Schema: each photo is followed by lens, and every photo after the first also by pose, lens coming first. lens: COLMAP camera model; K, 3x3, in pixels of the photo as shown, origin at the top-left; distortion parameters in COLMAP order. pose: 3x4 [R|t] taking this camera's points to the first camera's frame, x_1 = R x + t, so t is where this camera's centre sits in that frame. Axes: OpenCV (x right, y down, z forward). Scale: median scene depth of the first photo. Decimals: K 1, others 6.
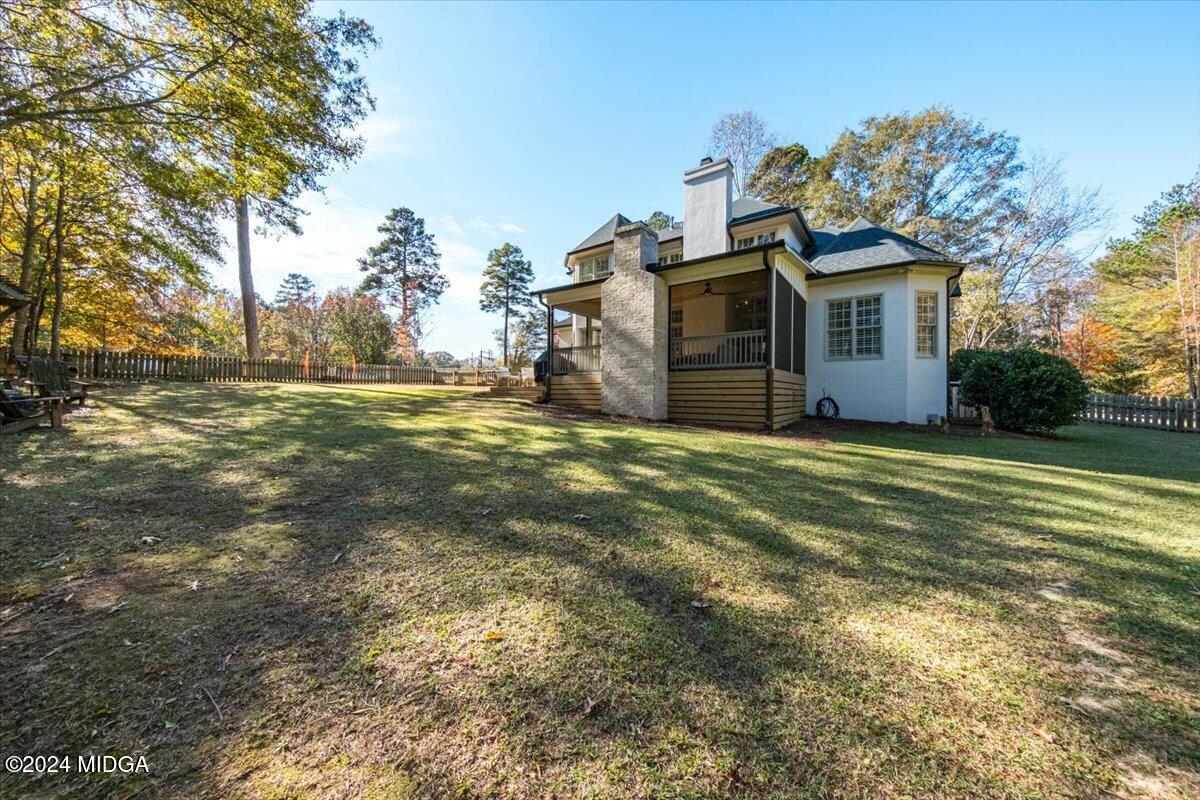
lens RADIAL K [[402.0, 0, 612.1], [0, 402.0, 406.1], [0, 0, 1]] dist [-0.012957, -0.001790]
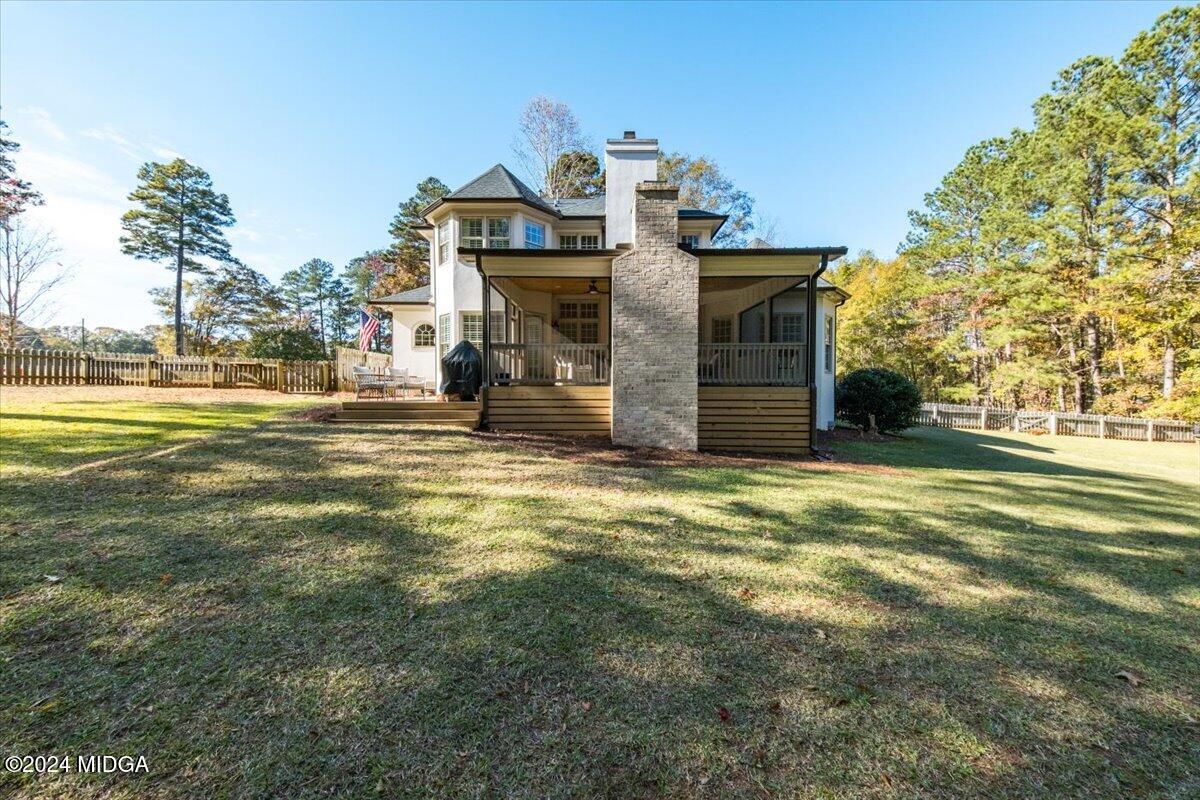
lens RADIAL K [[402.0, 0, 597.5], [0, 402.0, 396.9], [0, 0, 1]] dist [-0.012957, -0.001790]
pose [[0.818136, -0.018092, 0.574740, -0.328605], [0.014530, 0.999836, 0.010791, -0.054229], [-0.574841, -0.000478, 0.818265, 0.325670]]
